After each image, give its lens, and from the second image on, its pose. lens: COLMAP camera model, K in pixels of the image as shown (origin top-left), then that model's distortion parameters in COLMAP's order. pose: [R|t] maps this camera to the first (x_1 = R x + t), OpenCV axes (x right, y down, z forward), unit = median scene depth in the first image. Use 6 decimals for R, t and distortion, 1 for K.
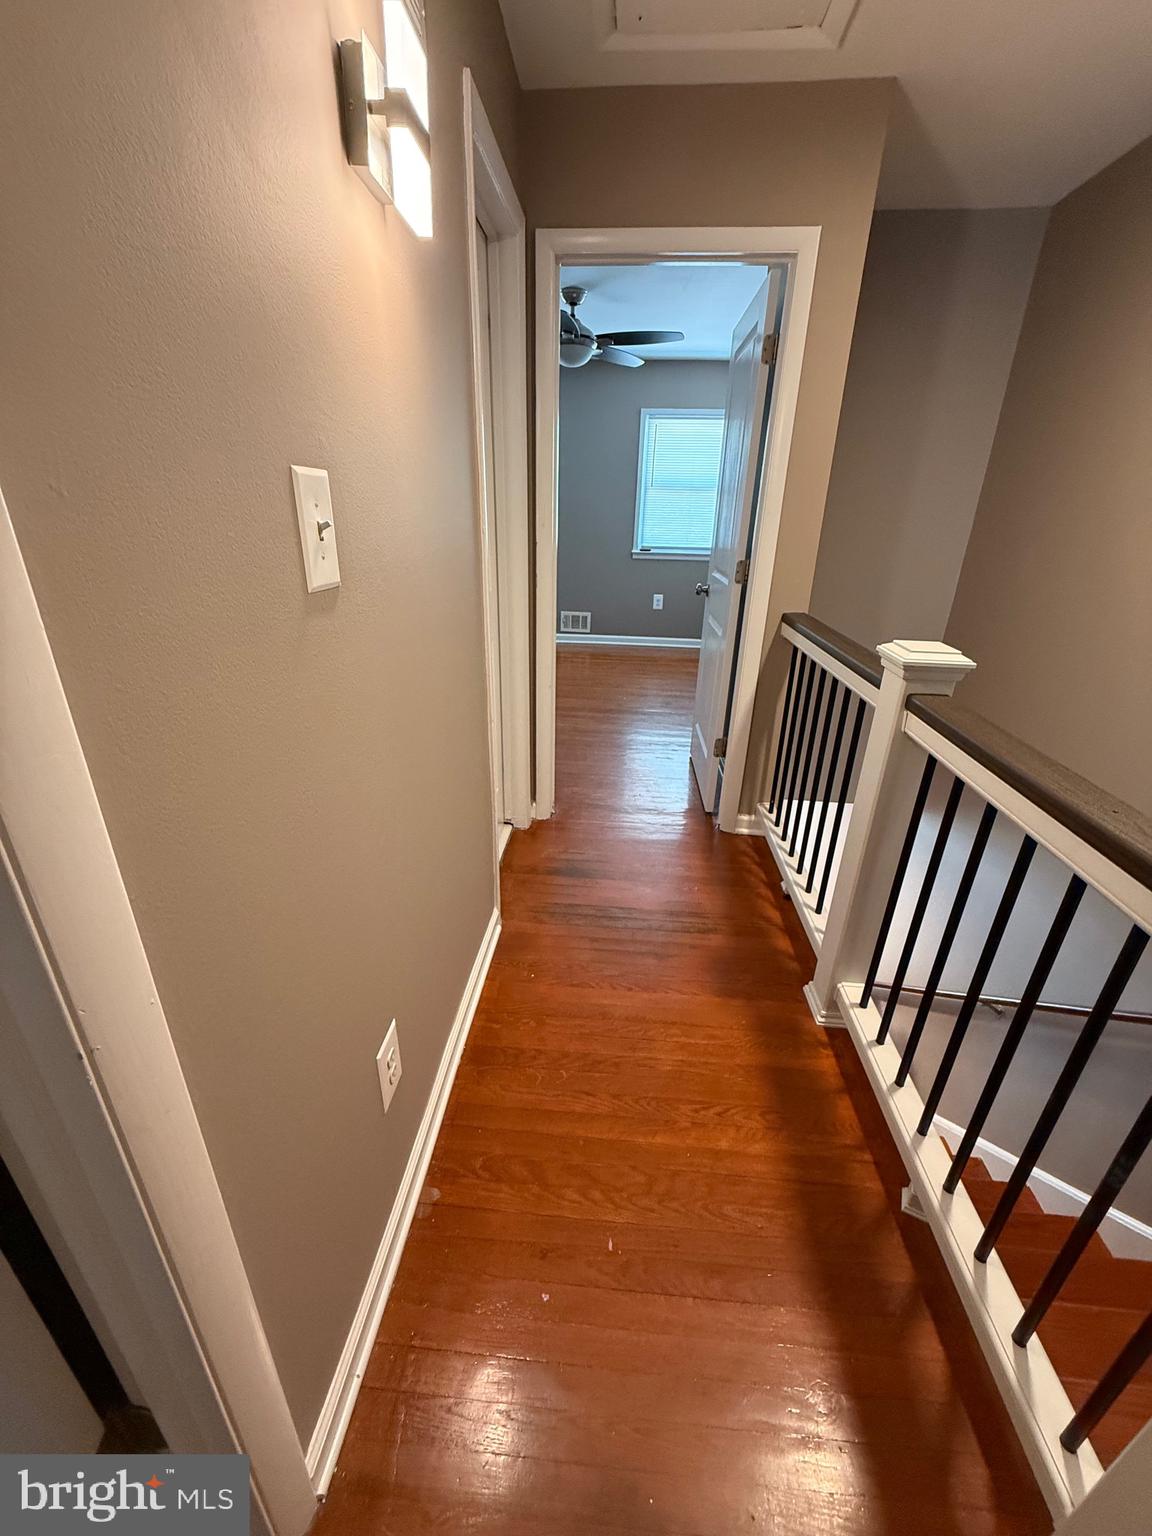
lens RADIAL K [[610.8, 0, 572.6], [0, 610.8, 769.4], [0, 0, 1]] dist [-0.000661, -0.000466]
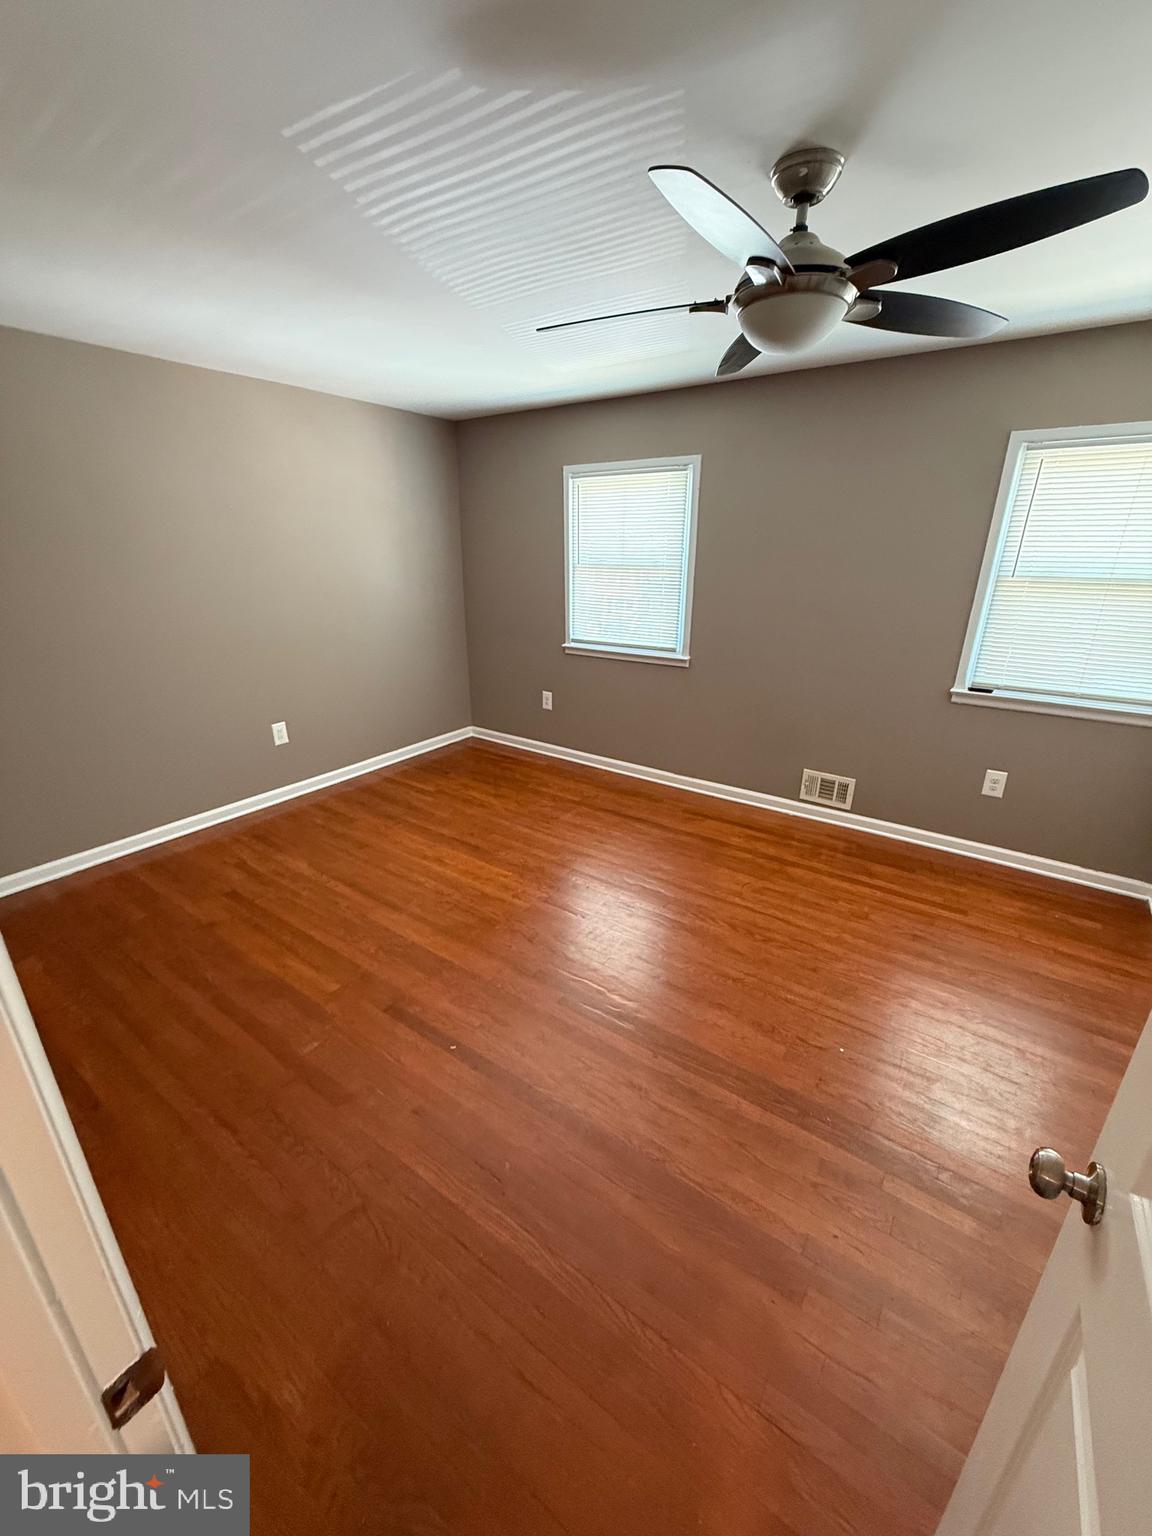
lens RADIAL K [[610.8, 0, 574.1], [0, 610.8, 770.2], [0, 0, 1]] dist [-0.000661, -0.000466]
pose [[0.868632, 0.153987, -0.470921, 0.069443], [-0.182817, 0.983020, -0.015775, -0.206751], [0.460495, 0.099795, 0.882035, 0.356336]]
